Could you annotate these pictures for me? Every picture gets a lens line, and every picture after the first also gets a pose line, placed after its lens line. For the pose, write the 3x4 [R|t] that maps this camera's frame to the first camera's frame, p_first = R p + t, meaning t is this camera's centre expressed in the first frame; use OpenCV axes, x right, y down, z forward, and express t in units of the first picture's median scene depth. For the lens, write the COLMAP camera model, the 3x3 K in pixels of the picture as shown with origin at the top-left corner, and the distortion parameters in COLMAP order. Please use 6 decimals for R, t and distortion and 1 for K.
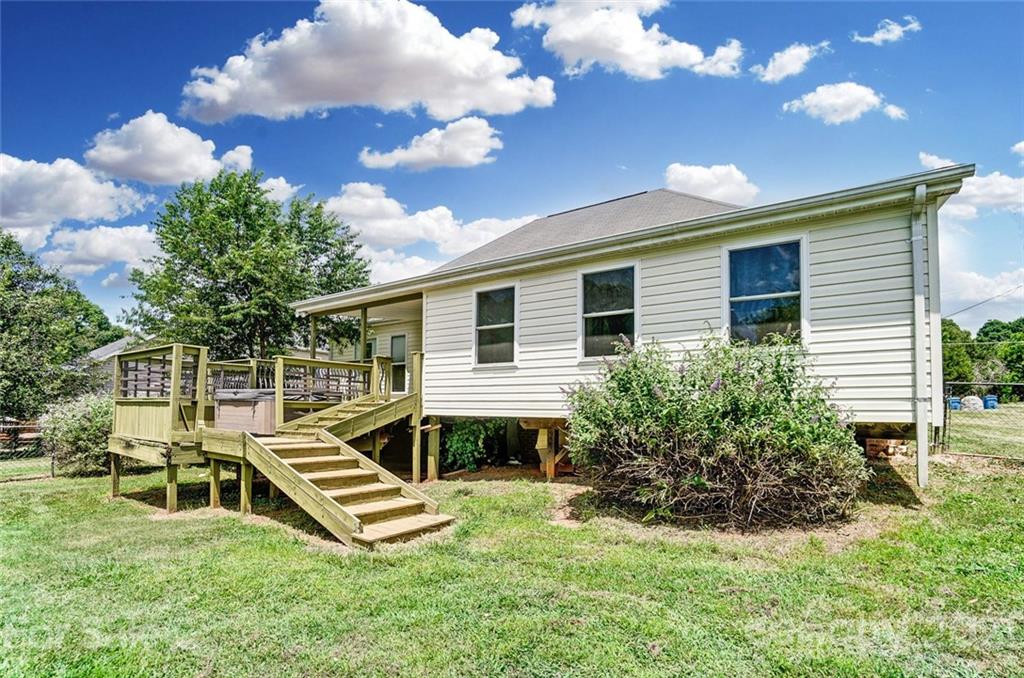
lens RADIAL K [[461.3, 0, 509.0], [0, 461.3, 384.0], [0, 0, 1]] dist [-0.030353, 0.006644]
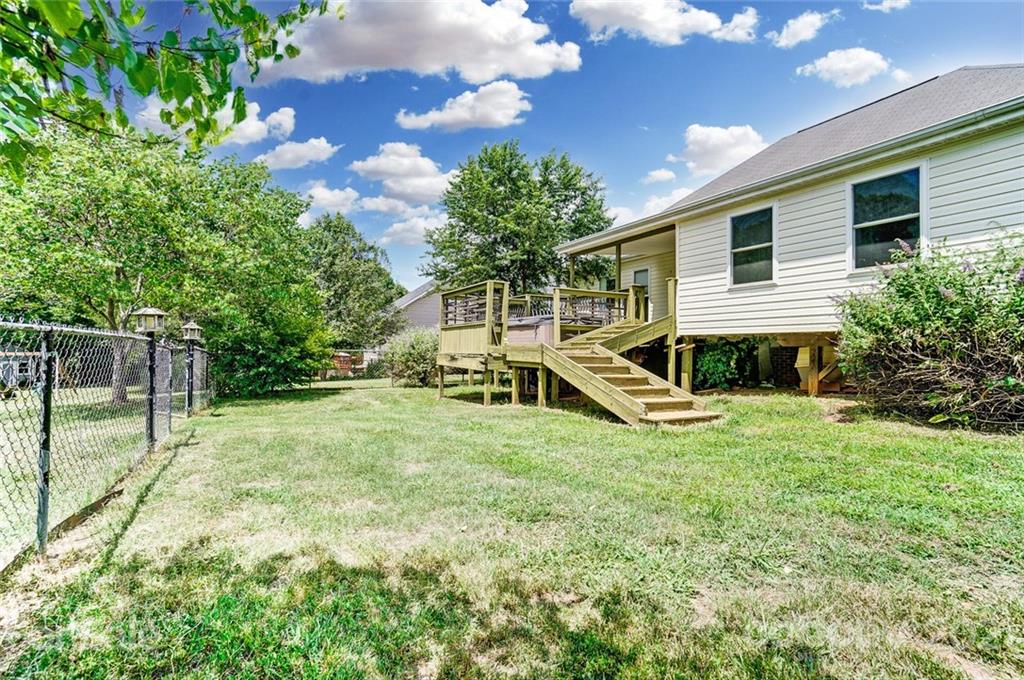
lens RADIAL K [[461.3, 0, 513.2], [0, 461.3, 337.0], [0, 0, 1]] dist [-0.030353, 0.006644]
pose [[0.895990, -0.009079, -0.443982, -0.055092], [0.017528, 0.999735, 0.014930, 0.053439], [0.443729, -0.021160, 0.895911, -0.178973]]
